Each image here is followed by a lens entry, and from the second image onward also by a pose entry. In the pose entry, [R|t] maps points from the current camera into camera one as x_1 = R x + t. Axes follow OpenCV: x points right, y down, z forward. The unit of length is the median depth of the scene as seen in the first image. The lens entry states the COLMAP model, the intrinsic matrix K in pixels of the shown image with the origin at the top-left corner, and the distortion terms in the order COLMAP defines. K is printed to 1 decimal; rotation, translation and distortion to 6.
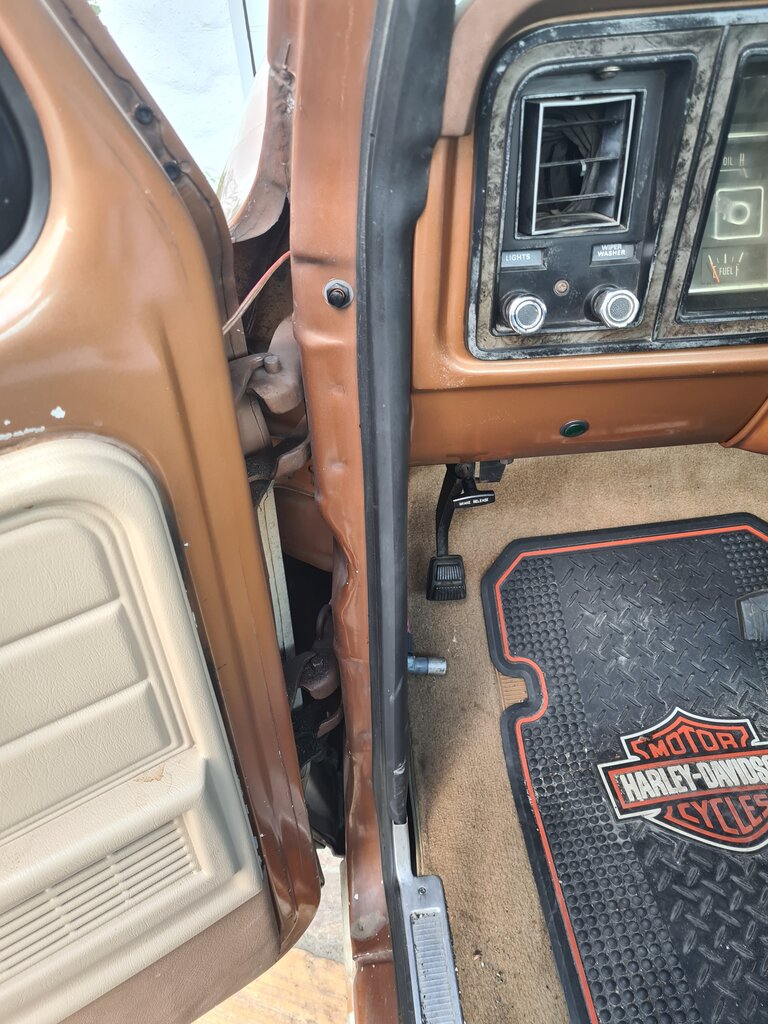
lens RADIAL K [[803.4, 0, 384.0], [0, 803.4, 512.0], [0, 0, 1]] dist [0.048823, -0.063753]
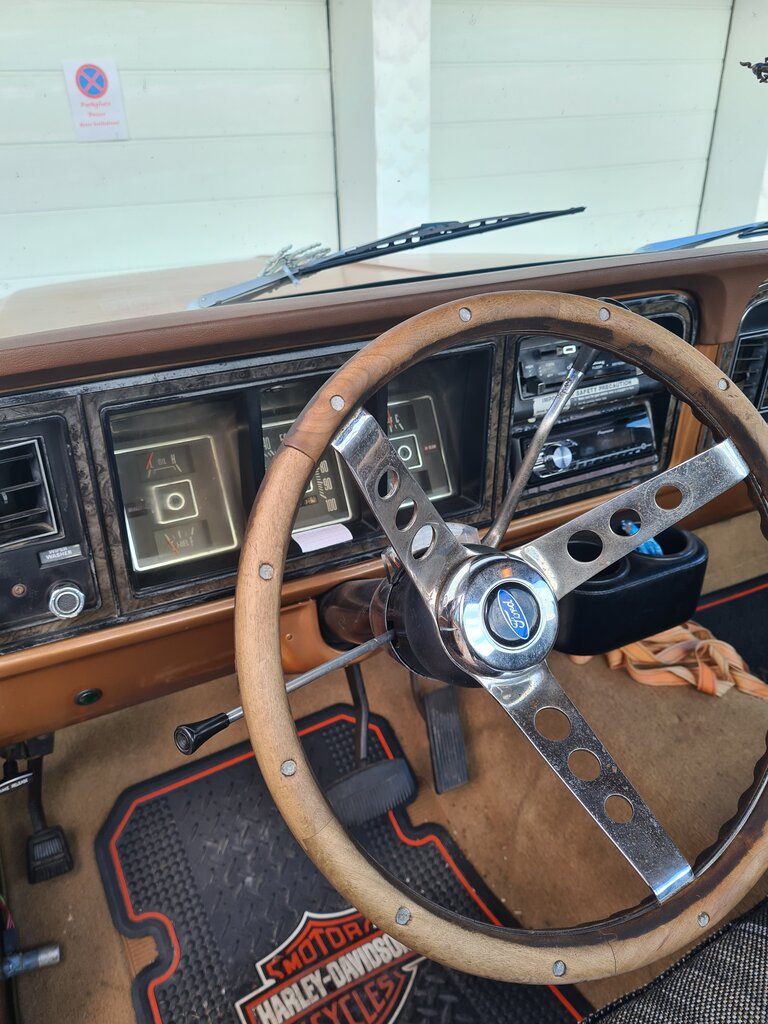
lens RADIAL K [[803.4, 0, 384.0], [0, 803.4, 512.0], [0, 0, 1]] dist [0.048823, -0.063753]
pose [[0.912469, -0.151272, 0.380155, 0.143981], [0.240266, 0.950173, -0.198606, -0.017710], [-0.331169, 0.272560, 0.903348, -0.119925]]
